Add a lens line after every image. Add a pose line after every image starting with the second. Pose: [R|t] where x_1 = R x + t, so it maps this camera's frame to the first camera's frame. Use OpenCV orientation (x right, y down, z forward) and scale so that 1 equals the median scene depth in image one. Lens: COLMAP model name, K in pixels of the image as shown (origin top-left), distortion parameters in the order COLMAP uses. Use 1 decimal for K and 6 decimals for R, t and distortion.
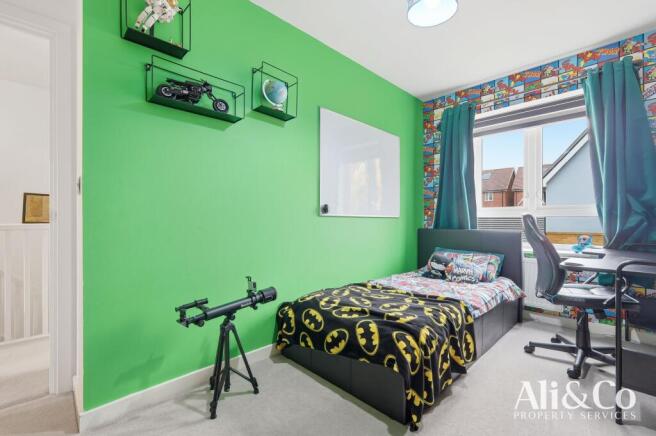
lens RADIAL K [[293.4, 0, 328.9], [0, 293.4, 213.8], [0, 0, 1]] dist [0.005515, 0.000188]
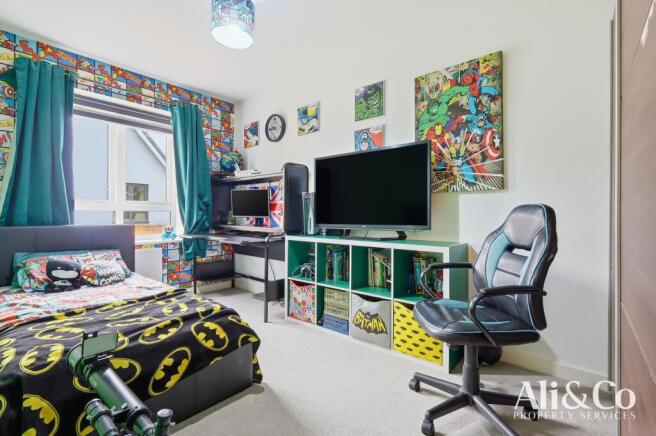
lens RADIAL K [[301.2, 0, 328.0], [0, 301.2, 218.0], [0, 0, 1]] dist [-0.001794, -0.000257]
pose [[-0.101252, -0.007589, 0.994832, -0.526712], [-0.021930, 0.999745, 0.005395, 0.014877], [-0.994619, -0.021270, -0.101392, 0.446189]]
